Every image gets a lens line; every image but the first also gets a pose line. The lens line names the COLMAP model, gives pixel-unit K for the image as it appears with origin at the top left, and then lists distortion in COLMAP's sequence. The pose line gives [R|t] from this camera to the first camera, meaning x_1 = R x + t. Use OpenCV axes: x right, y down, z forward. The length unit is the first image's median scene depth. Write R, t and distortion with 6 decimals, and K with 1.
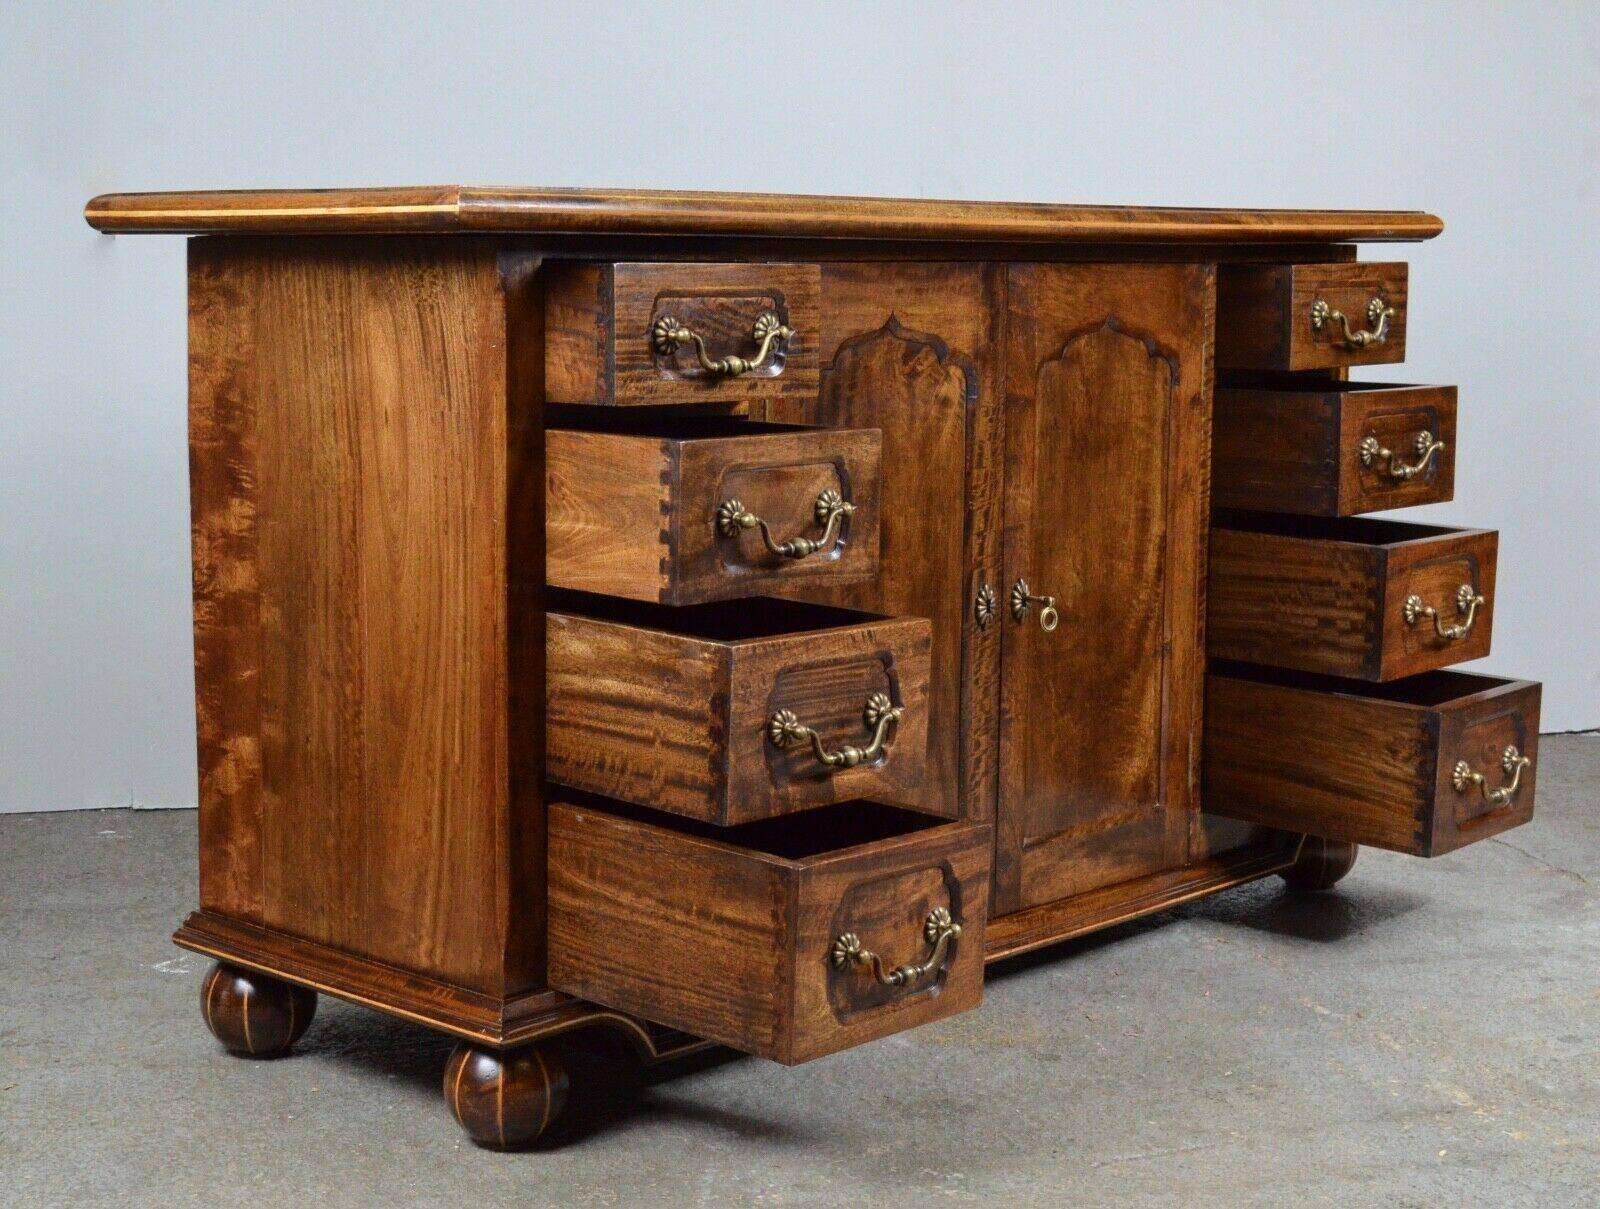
lens RADIAL K [[2632.1, 0, 738.3], [0, 2632.1, 565.1], [0, 0, 1]] dist [-0.118912, 0.000000]
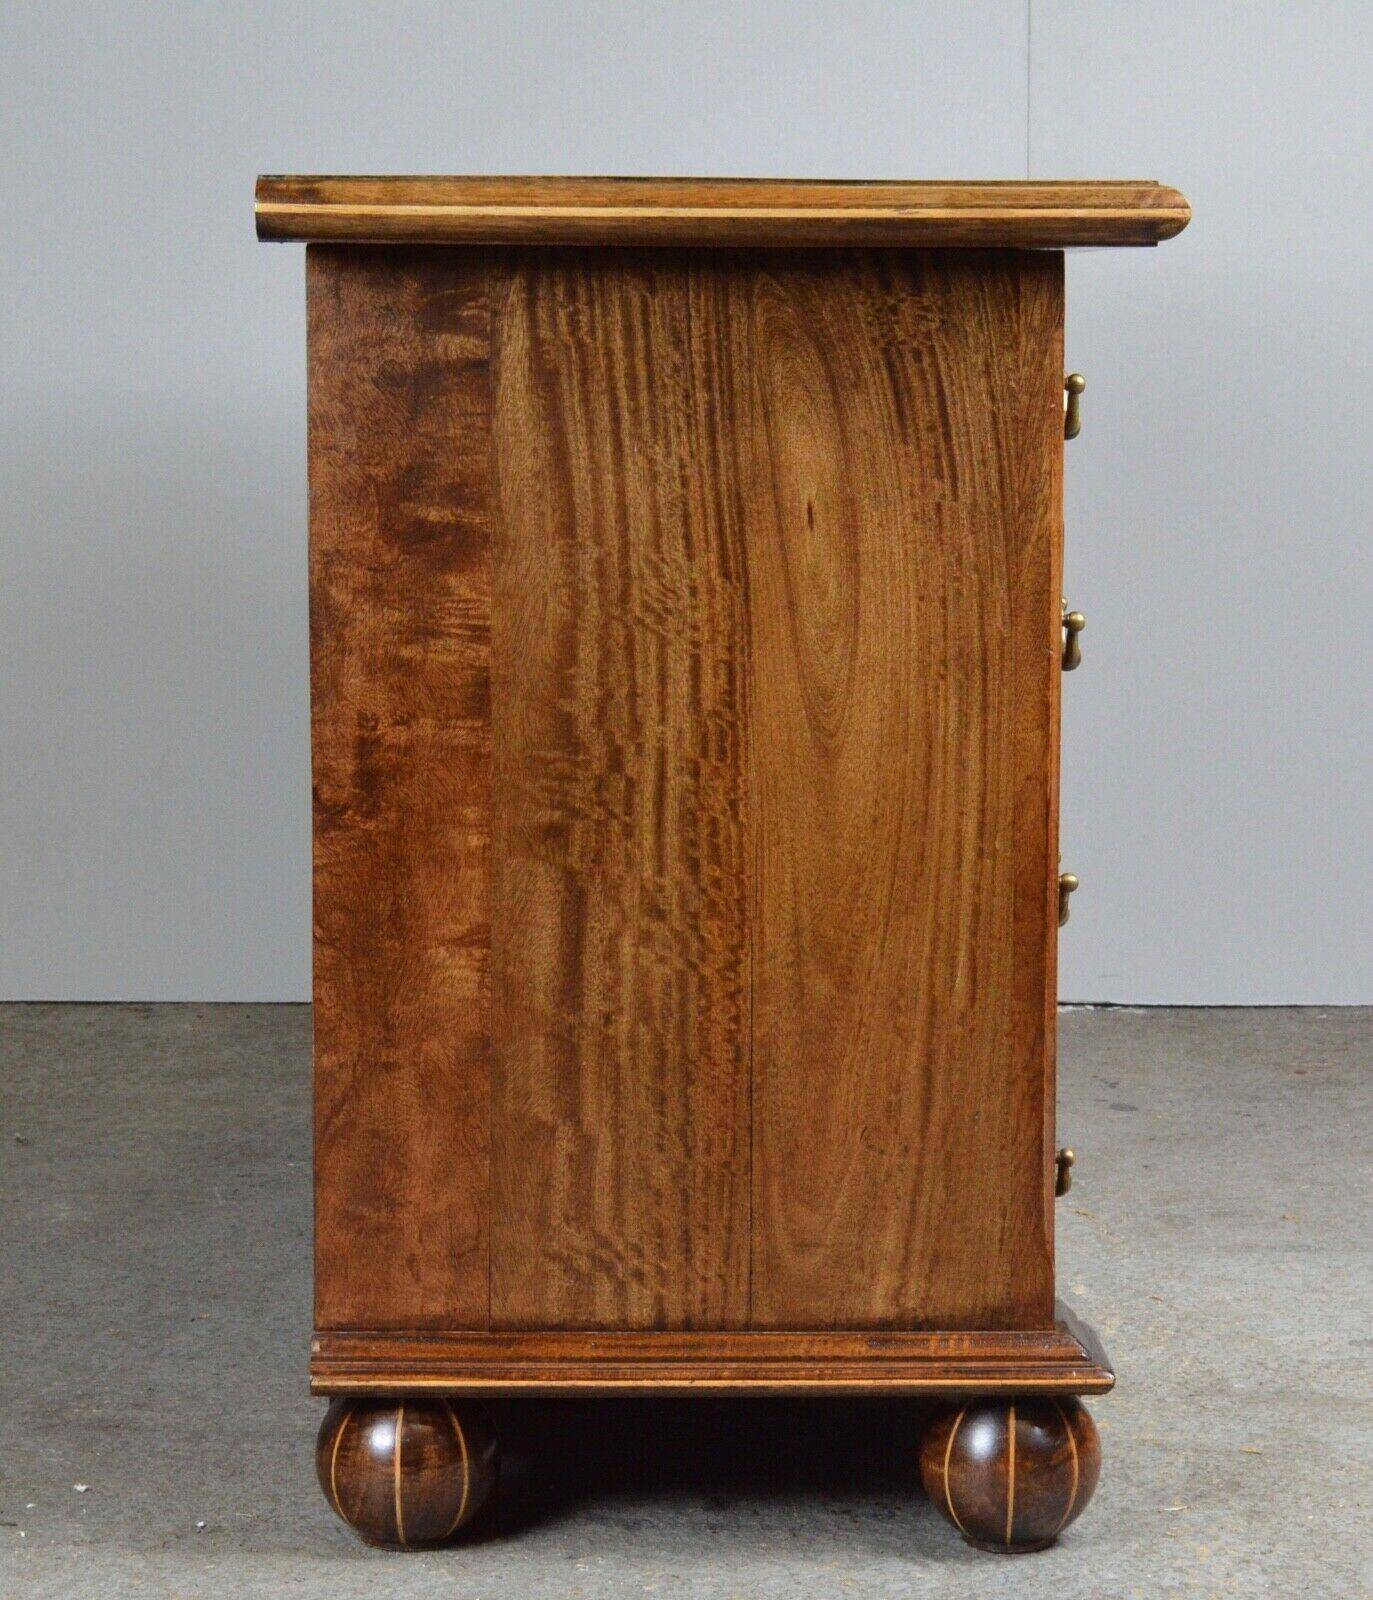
lens RADIAL K [[4369.7, 0, 694.4], [0, 4369.7, 797.0], [0, 0, 1]] dist [-0.098432, 0.000000]
pose [[0.719397, -0.092374, 0.688429, -0.895654], [0.081638, 0.995493, 0.048266, -0.039287], [-0.689785, 0.021480, 0.723696, 0.199509]]
